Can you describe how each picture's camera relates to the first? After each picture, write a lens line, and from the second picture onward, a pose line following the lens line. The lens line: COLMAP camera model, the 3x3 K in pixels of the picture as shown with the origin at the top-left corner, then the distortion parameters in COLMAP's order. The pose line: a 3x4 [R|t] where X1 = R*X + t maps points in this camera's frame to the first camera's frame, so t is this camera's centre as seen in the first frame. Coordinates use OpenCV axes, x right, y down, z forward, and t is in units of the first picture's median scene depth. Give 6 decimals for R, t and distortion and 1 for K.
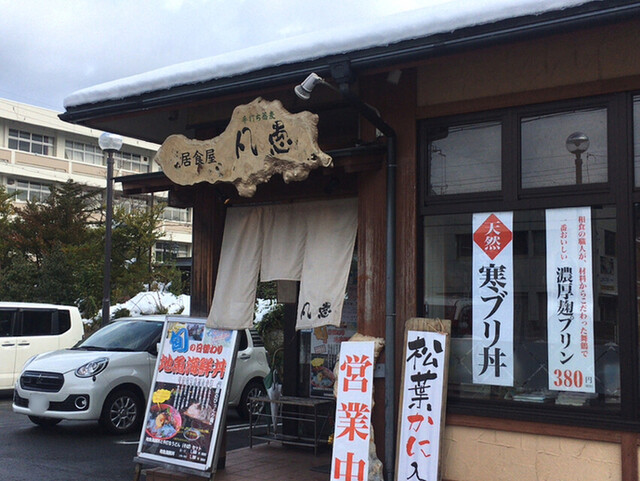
lens RADIAL K [[778.5, 0, 319.2], [0, 778.5, 258.9], [0, 0, 1]] dist [0.141260, -0.012172]
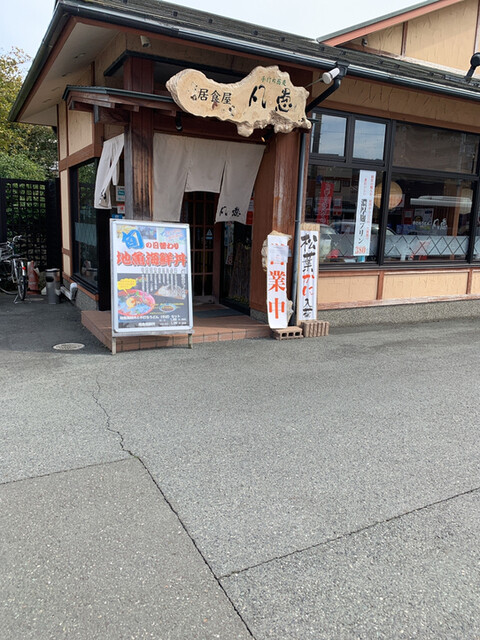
lens RADIAL K [[506.7, 0, 239.3], [0, 506.7, 328.7], [0, 0, 1]] dist [0.040338, -0.004977]
pose [[0.453812, -0.187982, 0.871044, -0.988122], [-0.082862, 0.964358, 0.251291, 0.026735], [-0.887237, -0.186215, 0.422061, 0.562148]]
